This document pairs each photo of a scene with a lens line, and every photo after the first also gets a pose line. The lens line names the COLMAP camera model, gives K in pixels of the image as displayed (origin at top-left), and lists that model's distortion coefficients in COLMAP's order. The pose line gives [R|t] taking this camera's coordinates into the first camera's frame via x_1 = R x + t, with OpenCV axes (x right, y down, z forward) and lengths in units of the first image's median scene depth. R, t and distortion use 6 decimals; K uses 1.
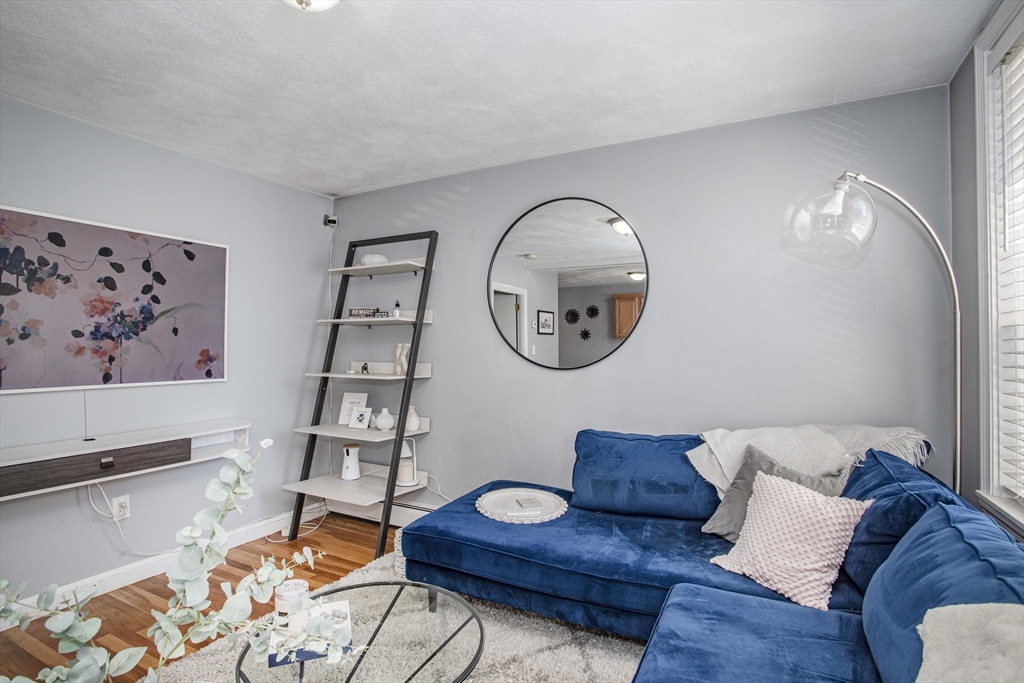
lens RADIAL K [[509.4, 0, 512.0], [0, 509.4, 341.5], [0, 0, 1]] dist [-0.077535, 0.034295]
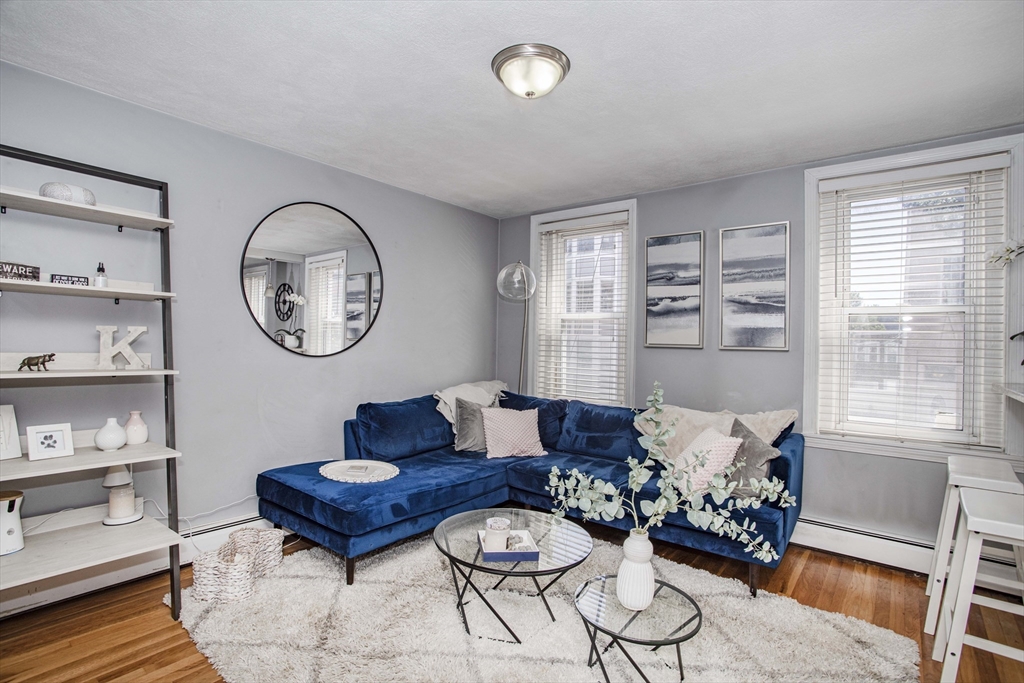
lens RADIAL K [[492.9, 0, 512.0], [0, 492.9, 341.5], [0, 0, 1]] dist [-0.071183, 0.024388]
pose [[0.179722, 0.008661, 0.983679, -0.772955], [-0.034672, 0.999396, -0.002465, 0.008432], [-0.983106, -0.033663, 0.179914, 0.339346]]
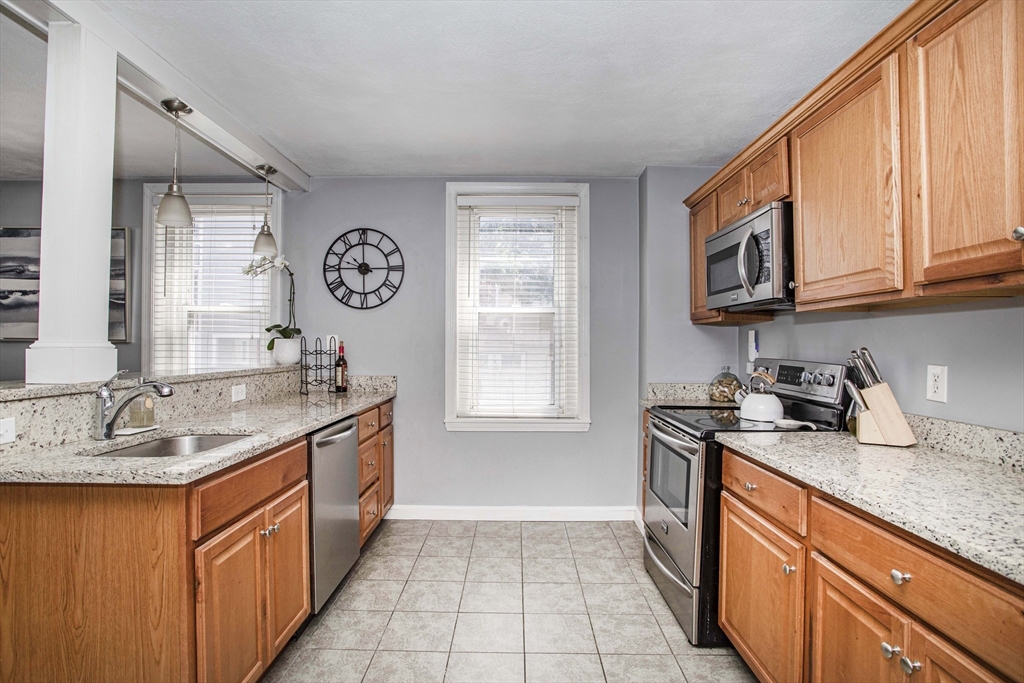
lens RADIAL K [[509.4, 0, 512.0], [0, 509.4, 341.5], [0, 0, 1]] dist [-0.077535, 0.034295]
pose [[-0.479623, 0.004128, 0.877465, -1.083125], [-0.017178, 0.999753, -0.014093, 0.003464], [-0.877306, -0.021832, -0.479434, -0.219918]]
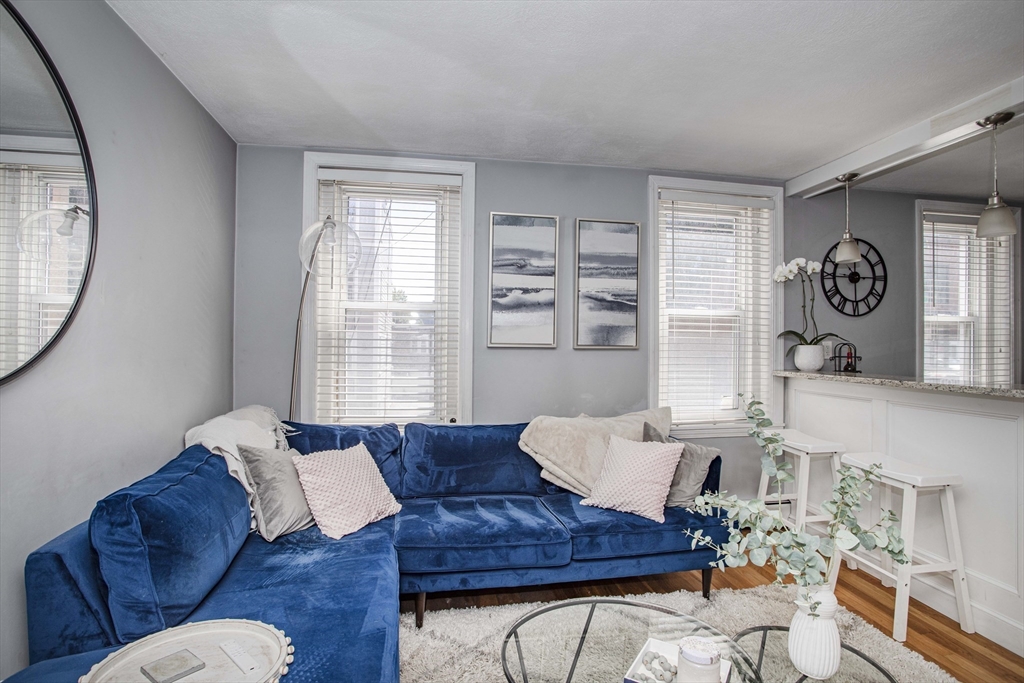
lens RADIAL K [[509.4, 0, 512.0], [0, 509.4, 341.5], [0, 0, 1]] dist [-0.077535, 0.034295]
pose [[-0.617926, -0.000745, 0.786236, -0.400904], [-0.018673, 0.999731, -0.013728, 0.009094], [-0.786015, -0.023165, -0.617774, 0.779384]]
